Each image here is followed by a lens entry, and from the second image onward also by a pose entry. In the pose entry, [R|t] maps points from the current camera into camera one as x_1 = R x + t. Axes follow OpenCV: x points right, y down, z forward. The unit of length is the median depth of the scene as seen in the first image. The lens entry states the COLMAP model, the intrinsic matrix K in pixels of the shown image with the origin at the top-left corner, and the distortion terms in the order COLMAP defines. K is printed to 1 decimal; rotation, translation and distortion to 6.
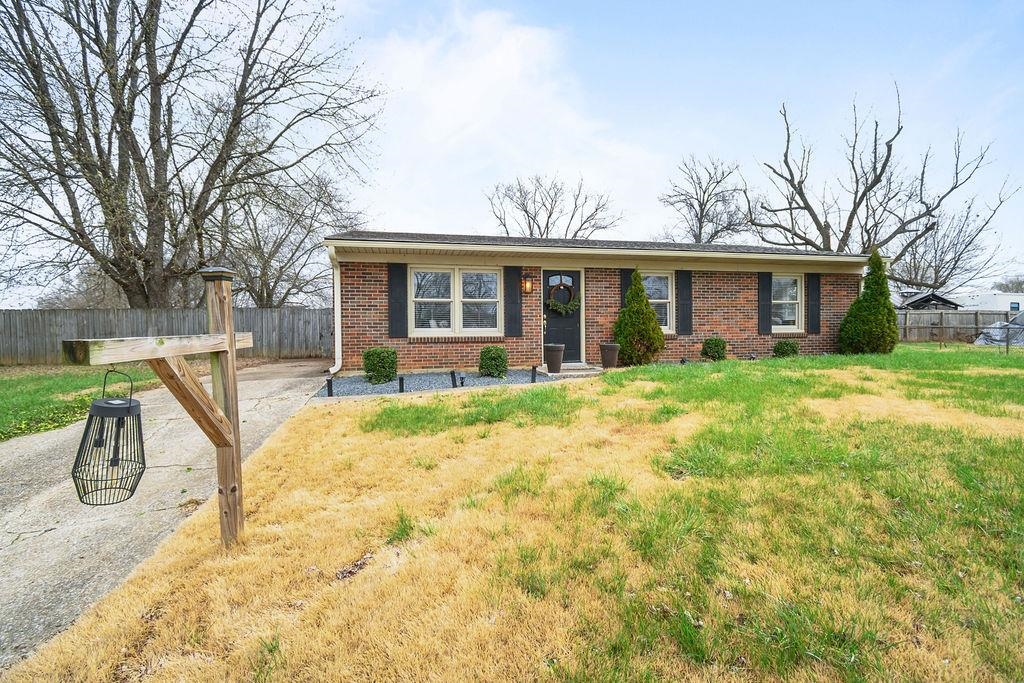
lens RADIAL K [[470.7, 0, 512.0], [0, 470.7, 337.3], [0, 0, 1]] dist [0.001667, -0.001024]
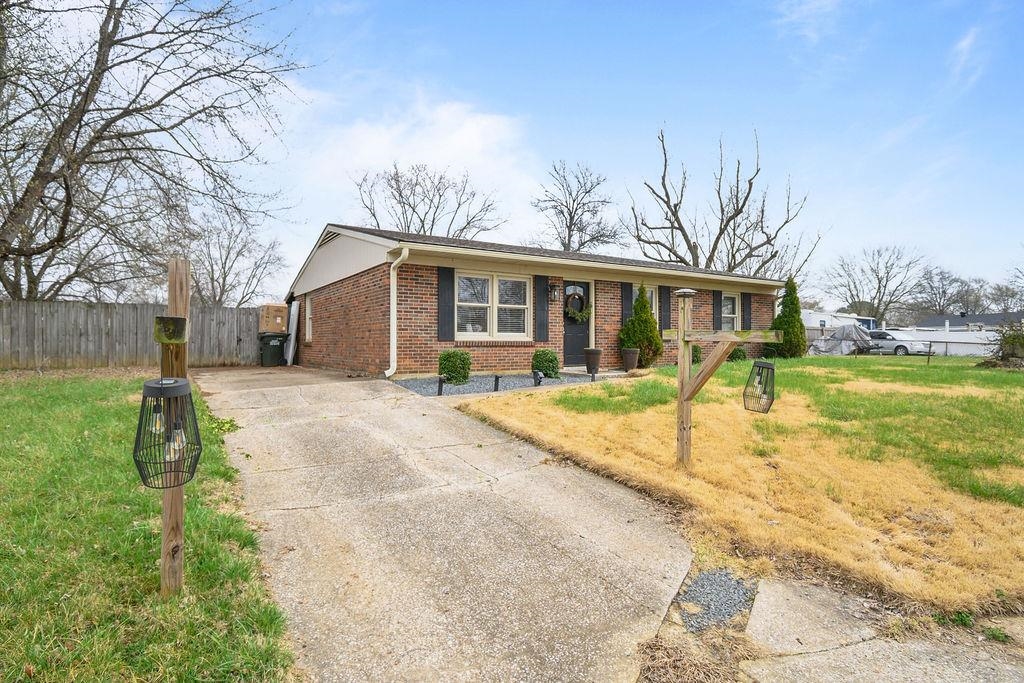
lens RADIAL K [[541.3, 0, 514.1], [0, 541.3, 340.3], [0, 0, 1]] dist [-0.004689, -0.000423]
pose [[0.938223, 0.011281, 0.345847, -0.198399], [-0.007496, 0.999897, -0.012280, 0.004724], [-0.345949, 0.008929, 0.938211, -0.053775]]
